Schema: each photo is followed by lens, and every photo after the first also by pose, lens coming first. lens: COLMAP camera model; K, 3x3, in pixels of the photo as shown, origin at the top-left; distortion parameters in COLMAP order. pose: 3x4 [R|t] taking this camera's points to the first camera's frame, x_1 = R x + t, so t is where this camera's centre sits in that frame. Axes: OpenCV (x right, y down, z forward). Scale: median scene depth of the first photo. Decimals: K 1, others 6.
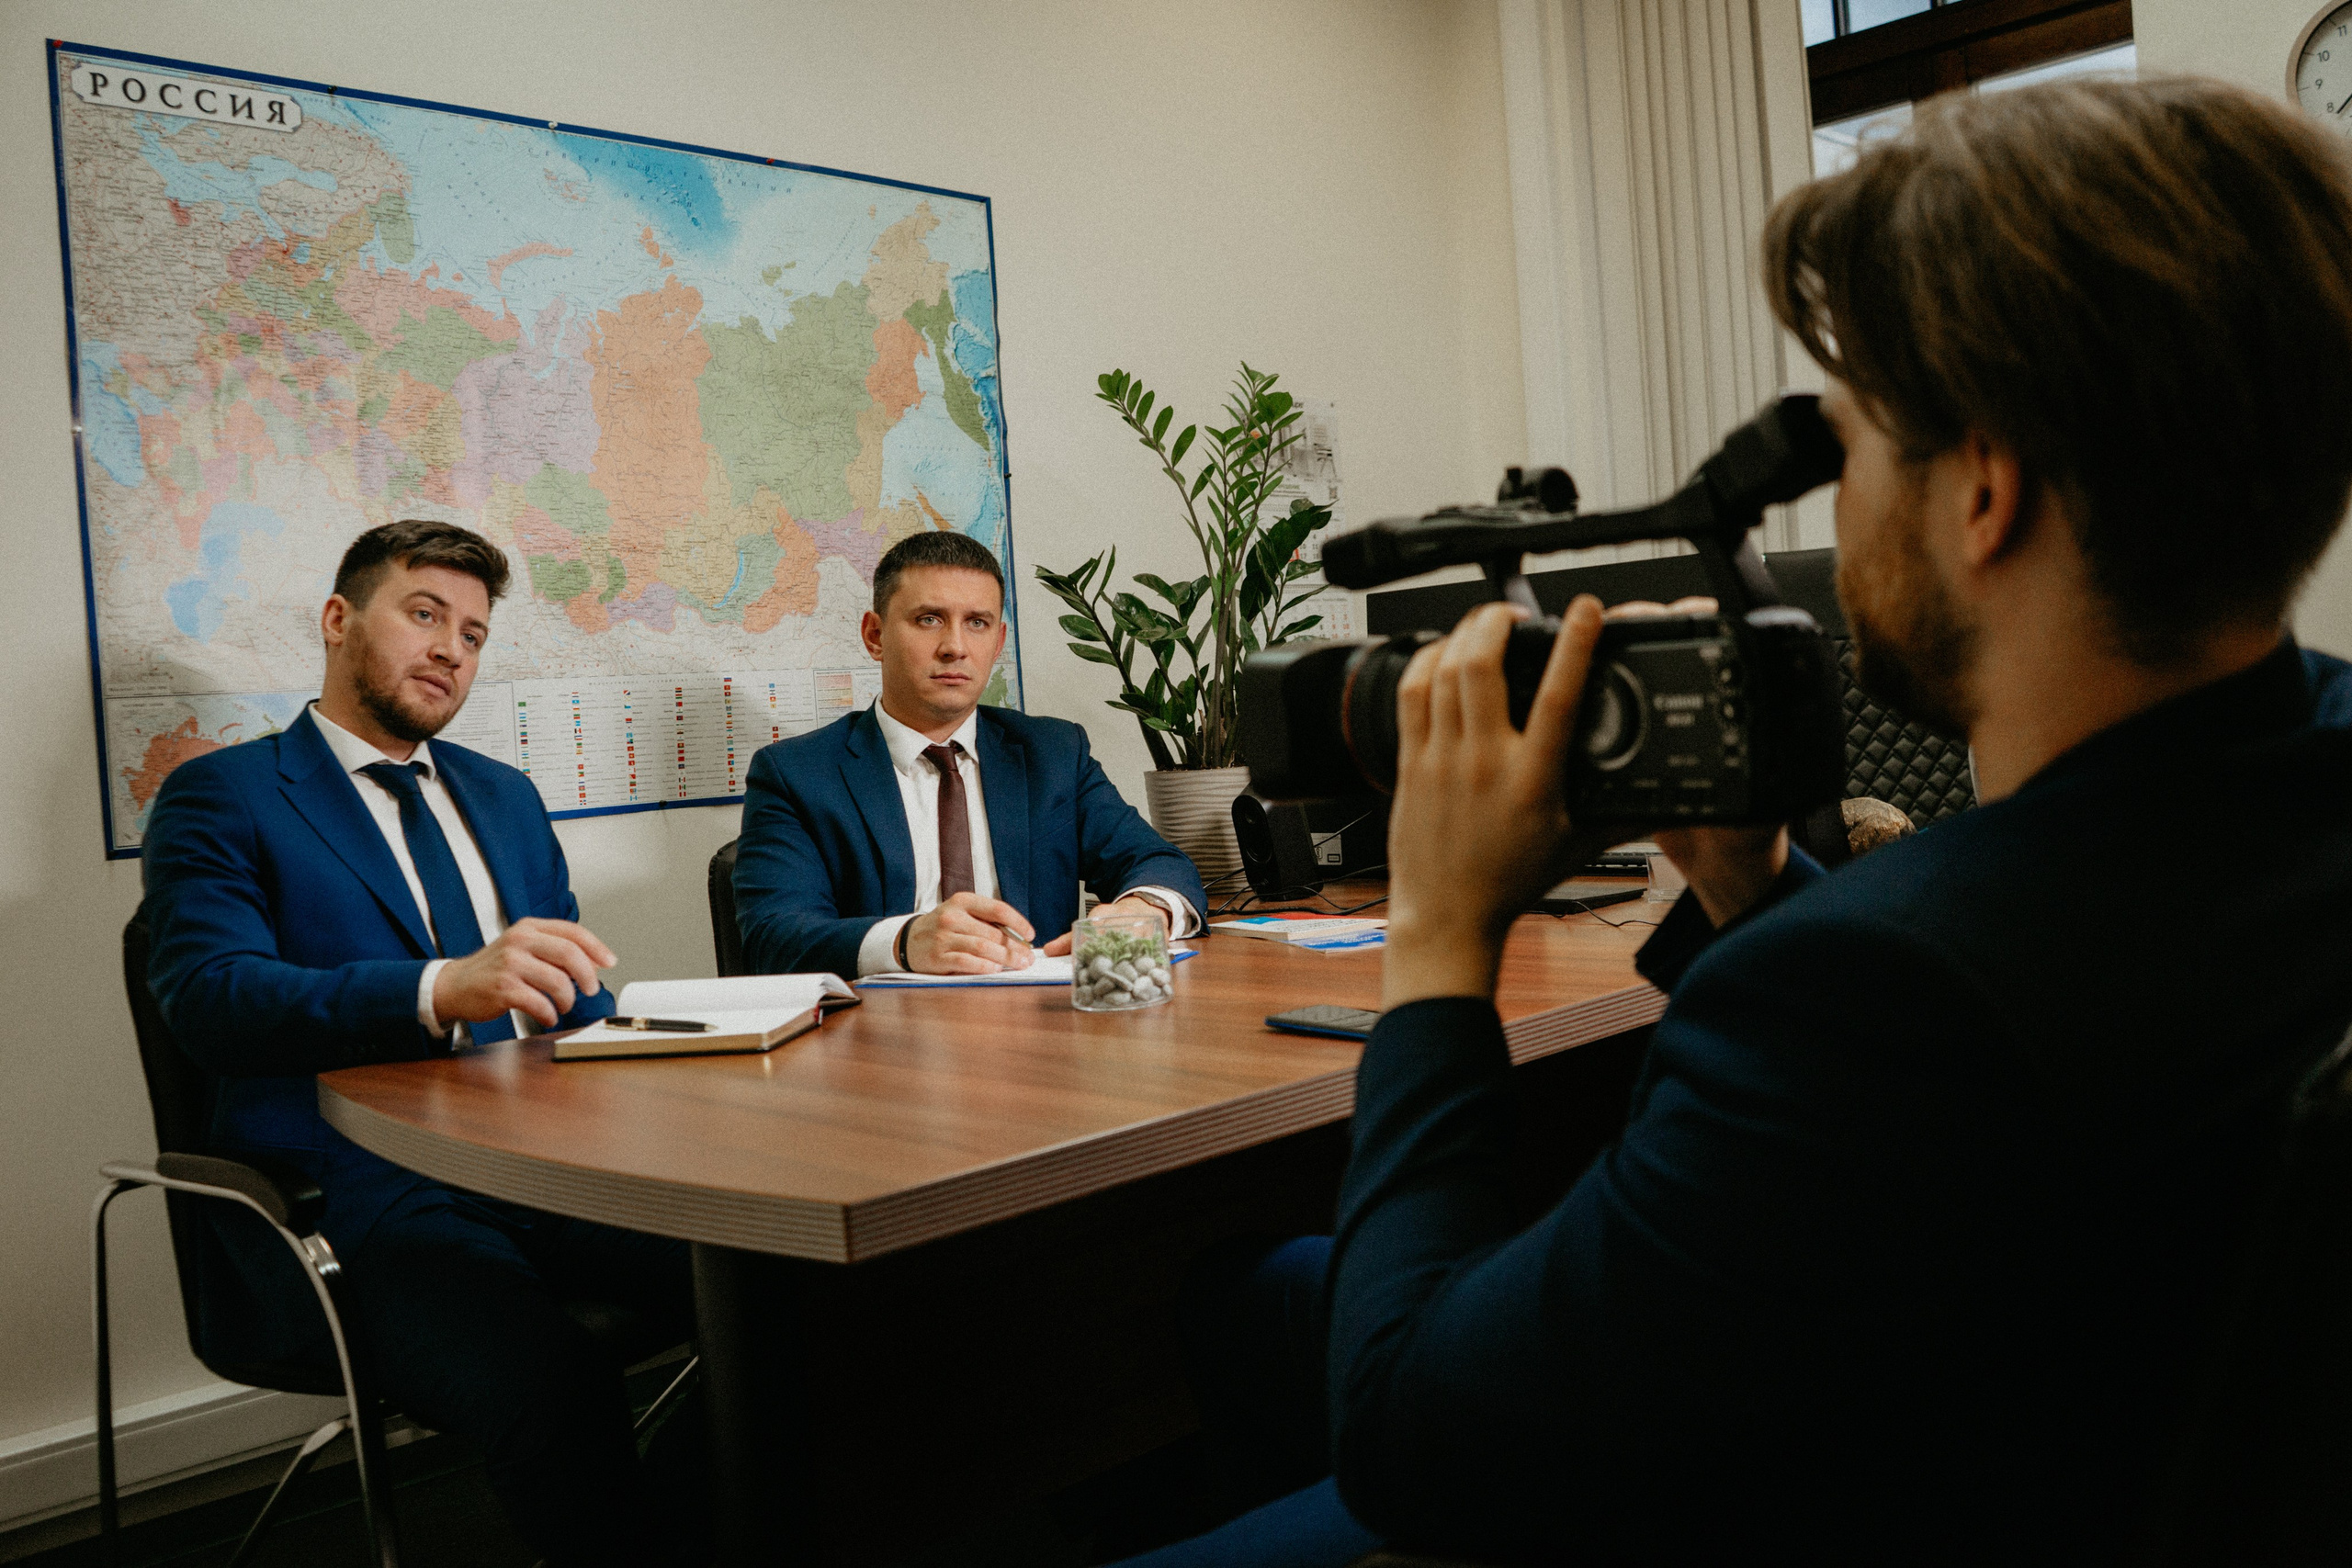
lens RADIAL K [[1955.2, 0, 1206.3], [0, 1955.2, 772.4], [0, 0, 1]] dist [-0.089932, 0.064824]
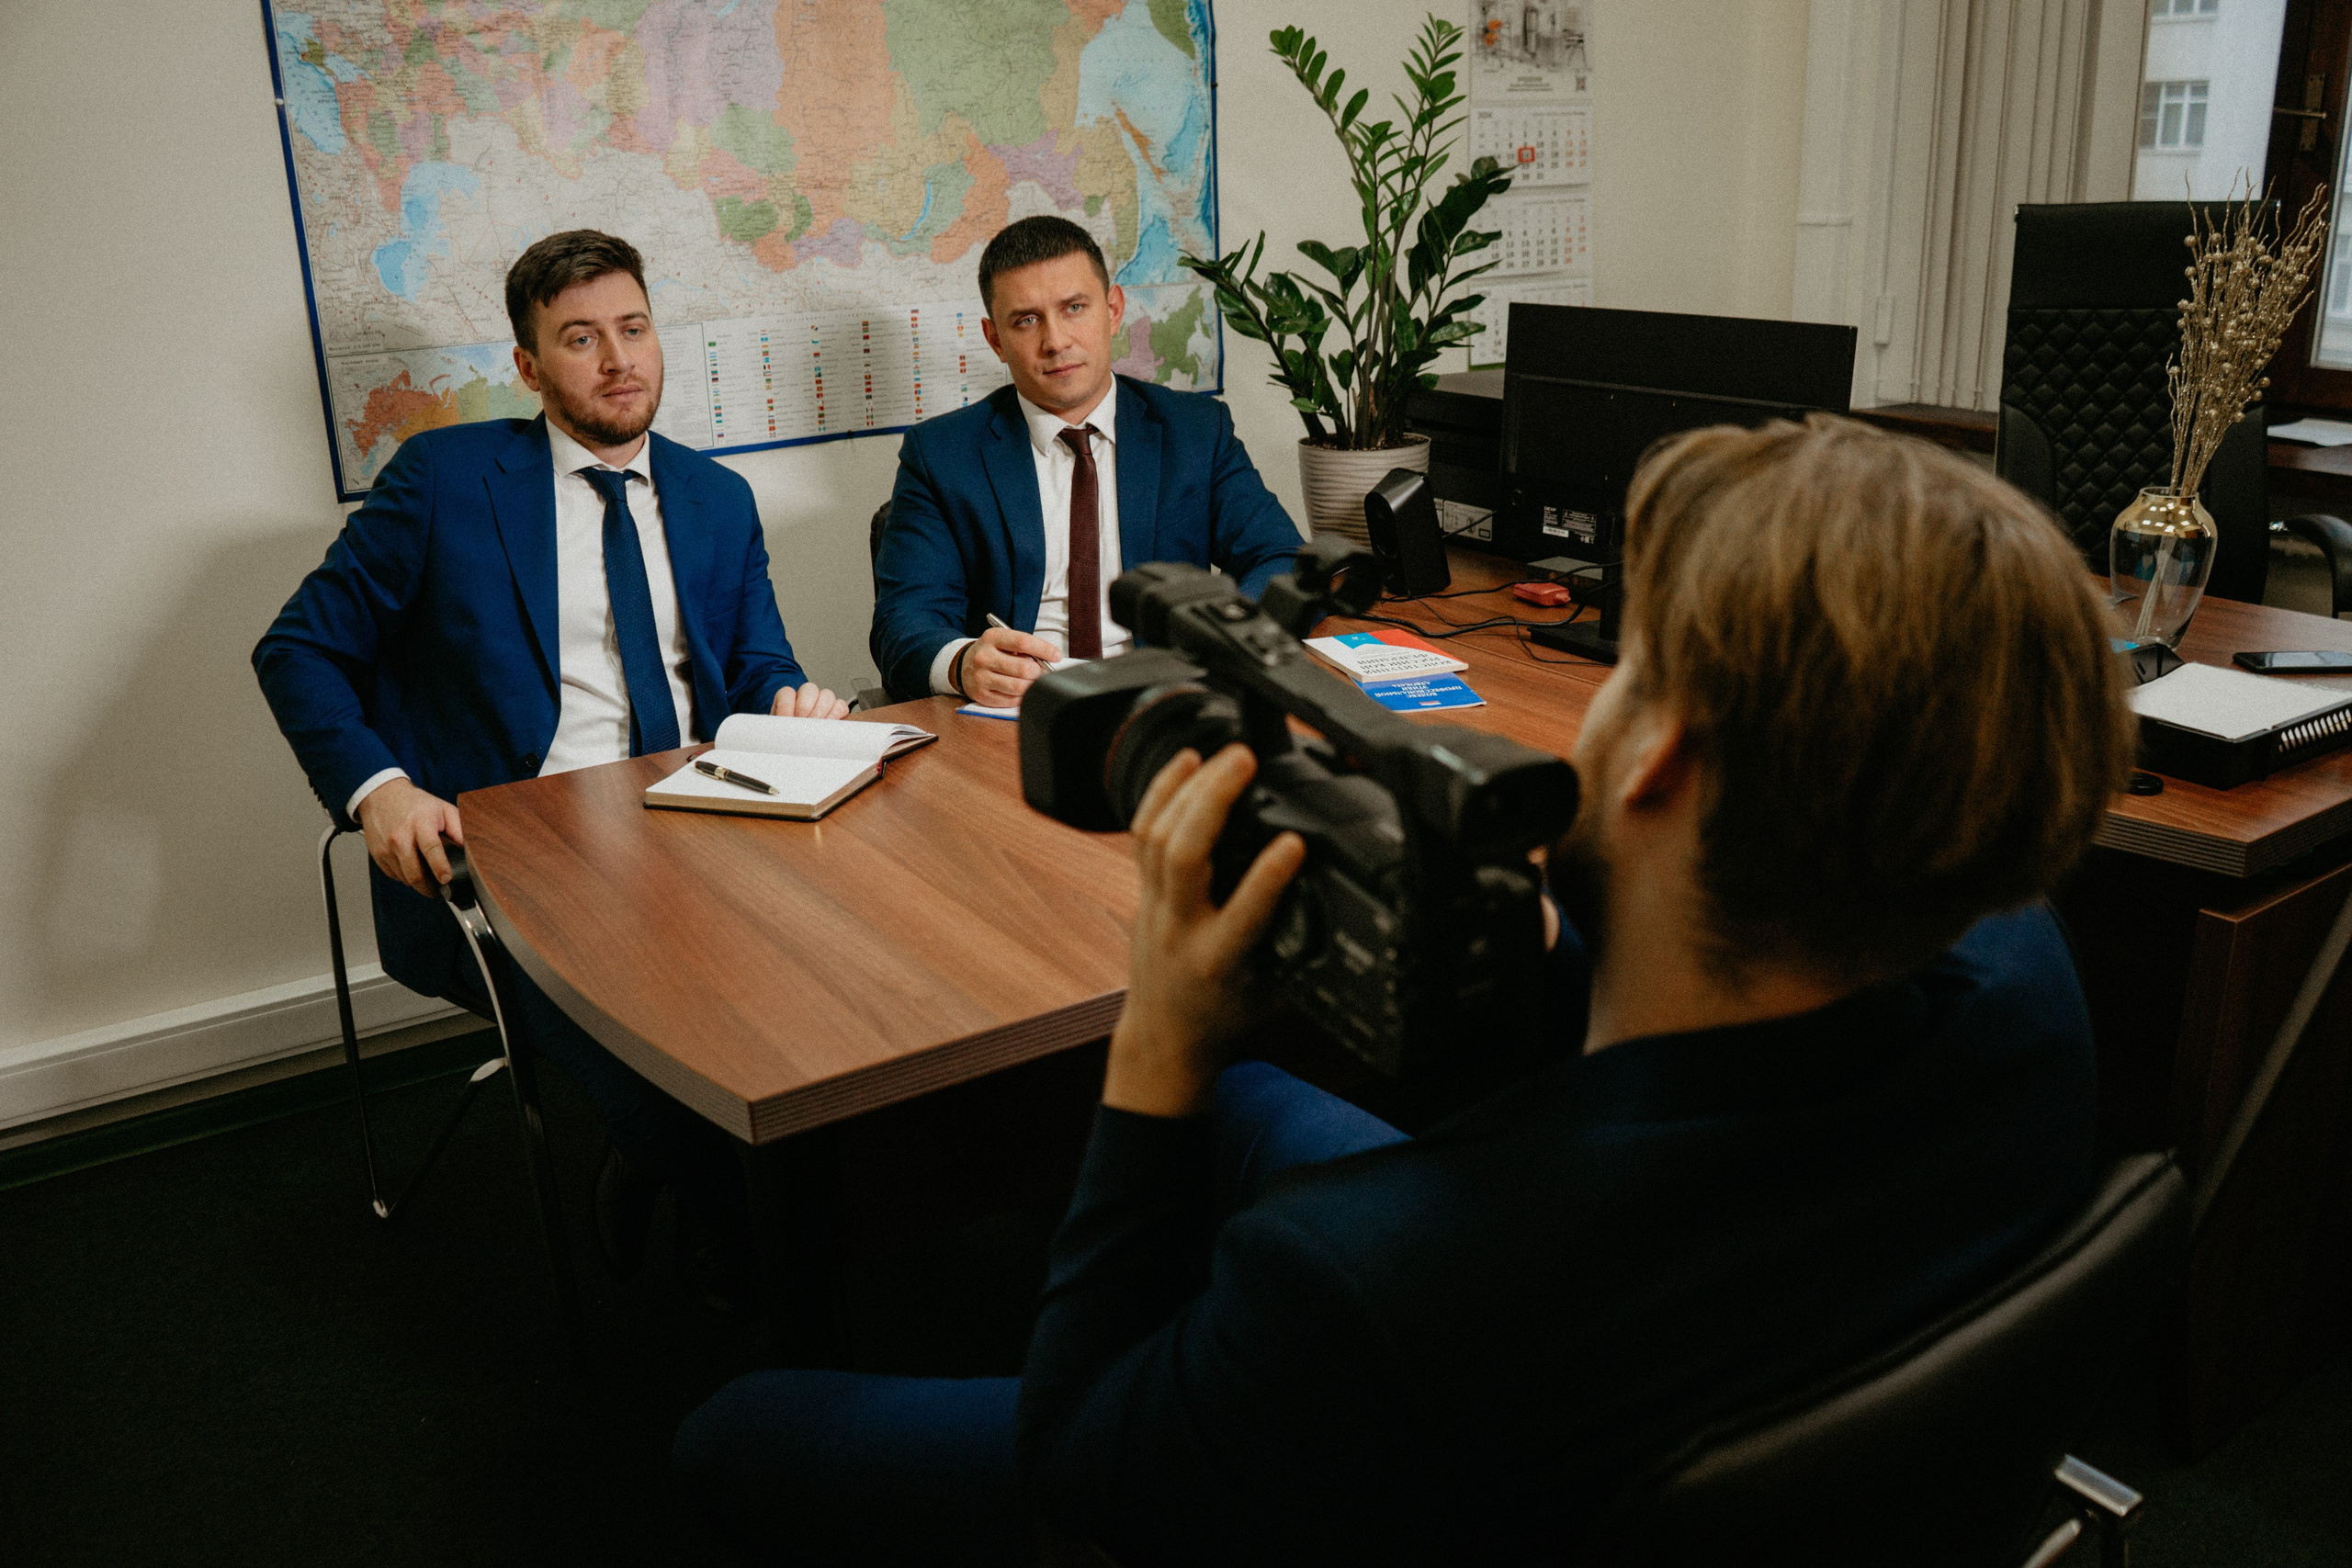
lens RADIAL K [[1966.1, 0, 1214.1], [0, 1966.1, 775.3], [0, 0, 1]] dist [-0.086456, 0.060606]
pose [[0.981315, 0.097952, -0.165611, 0.115327], [-0.044406, 0.952779, 0.300401, -0.144001], [0.187215, -0.287433, 0.939326, -0.014695]]
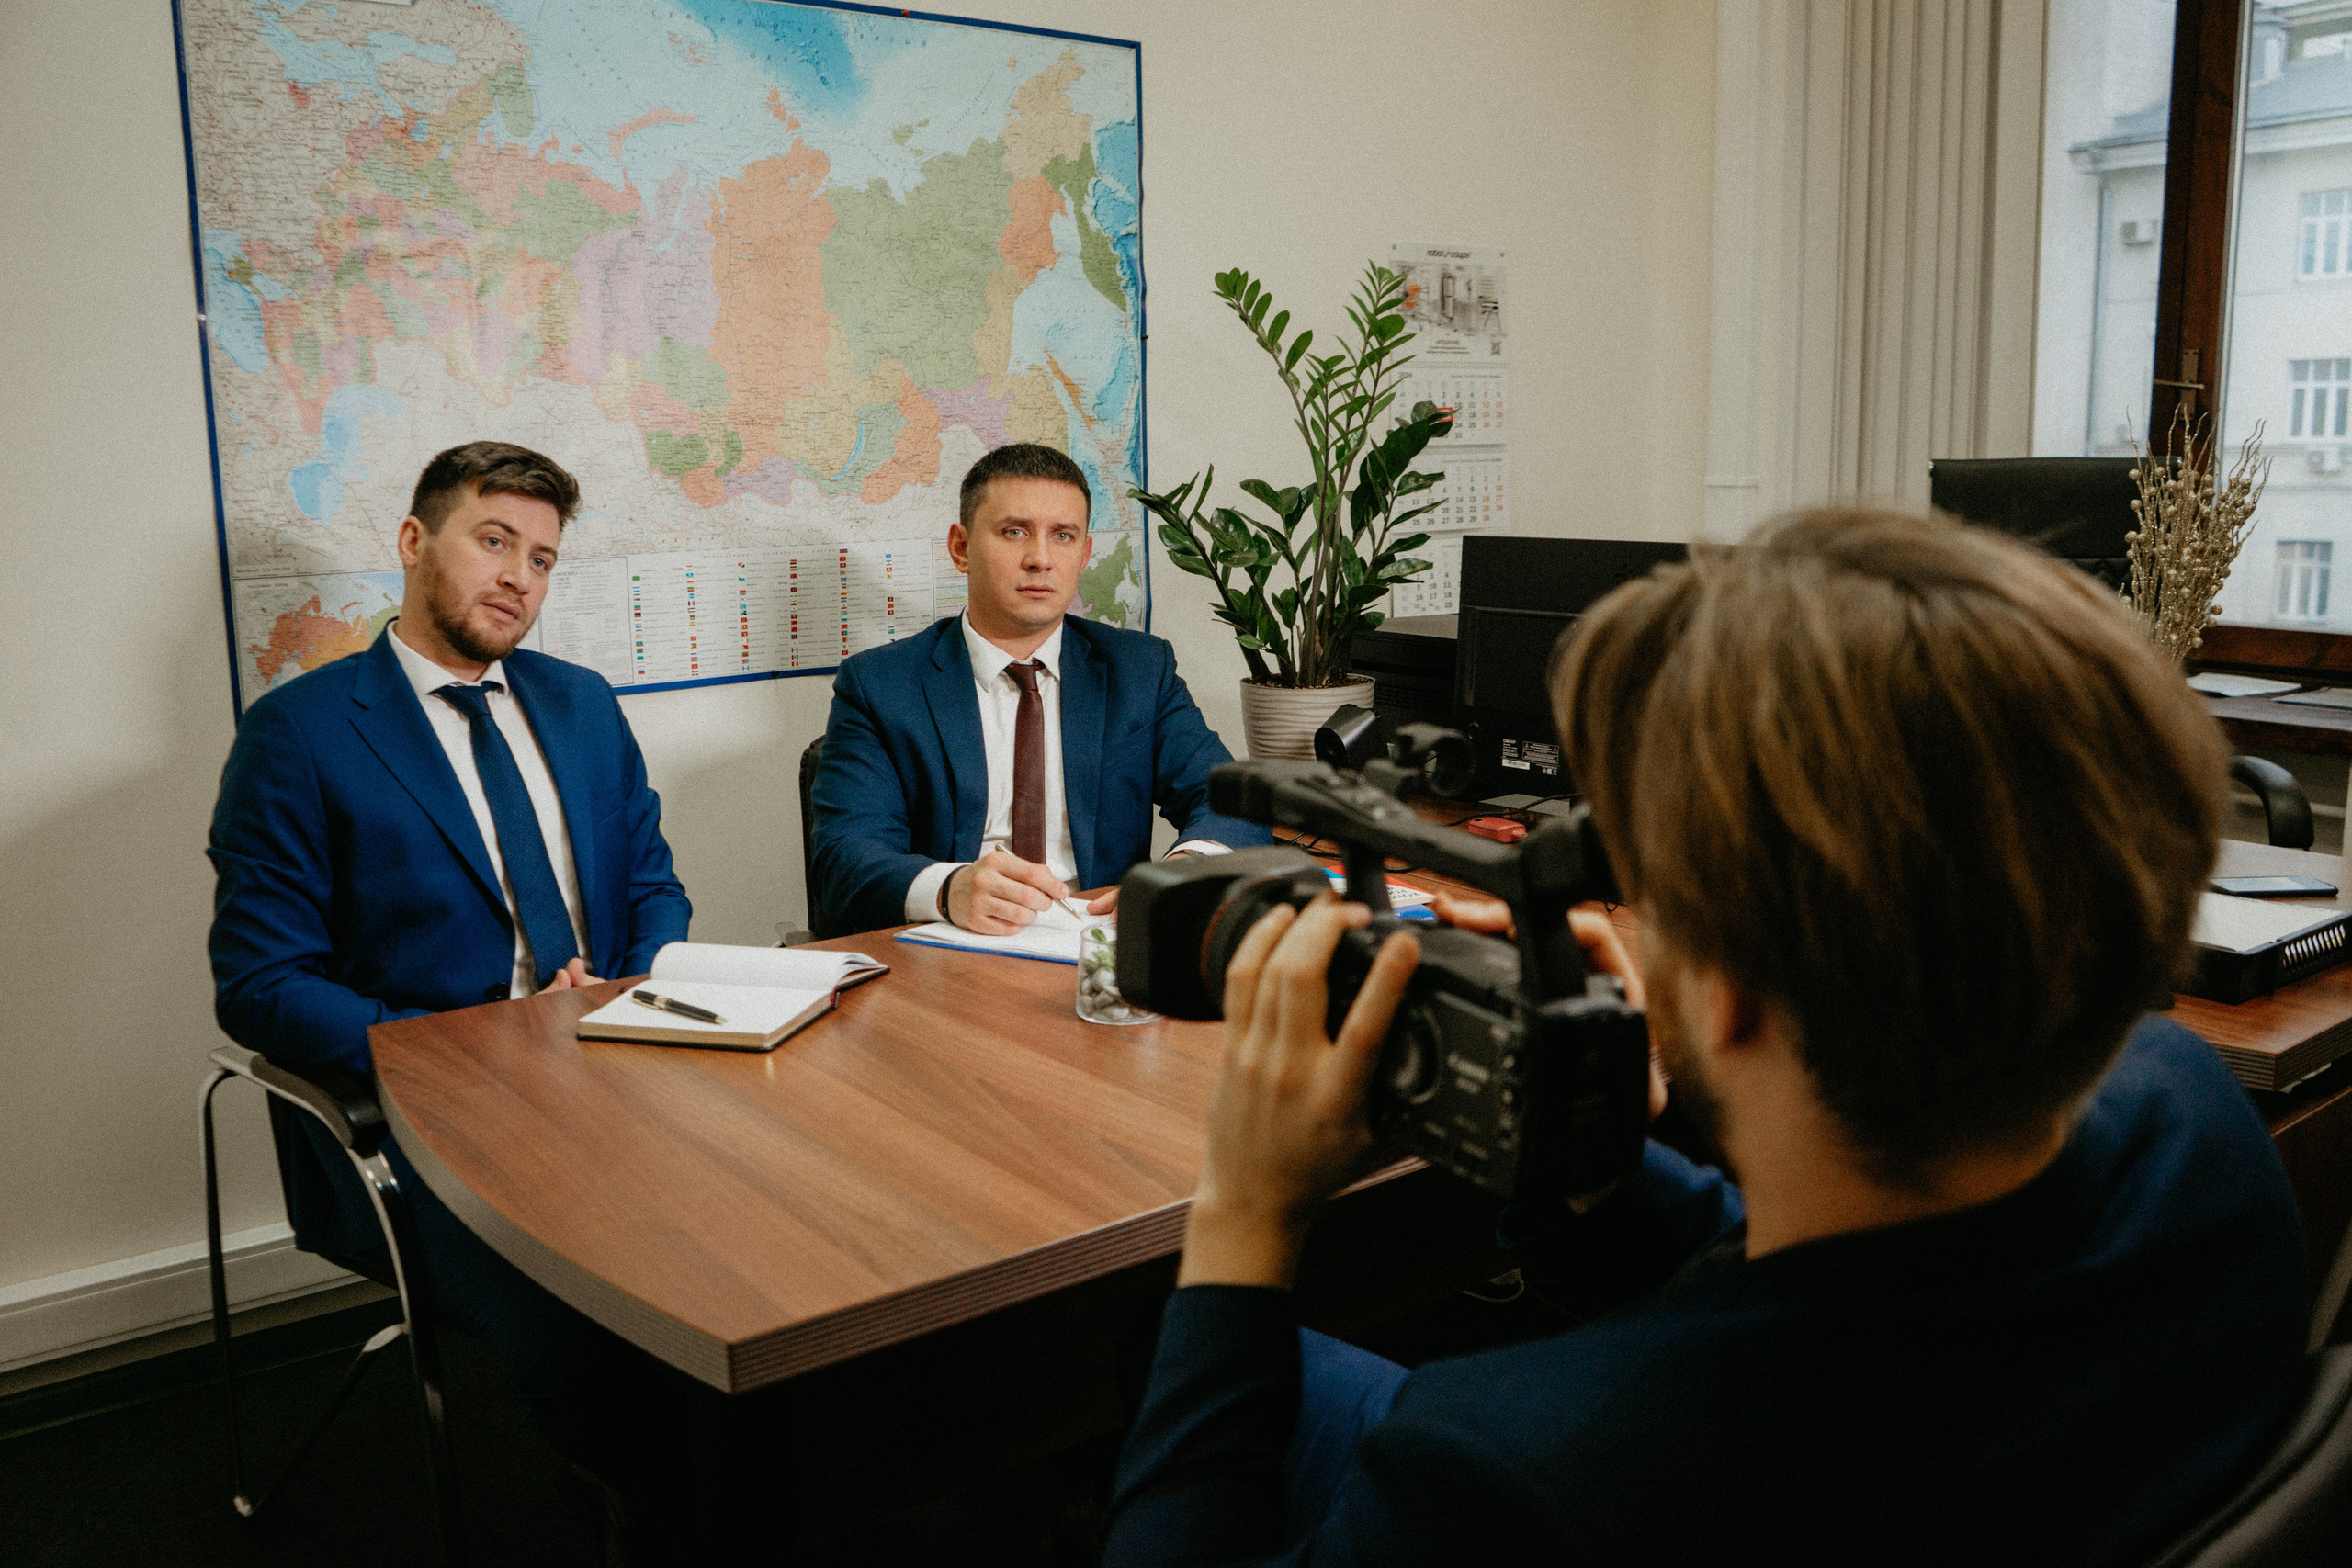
lens RADIAL K [[1962.5, 0, 1216.4], [0, 1962.5, 782.5], [0, 0, 1]] dist [-0.101602, 0.077315]
pose [[0.991229, 0.075648, -0.108364, 0.070855], [-0.058120, 0.985943, 0.156648, -0.108710], [0.118691, -0.148976, 0.981692, 0.011299]]
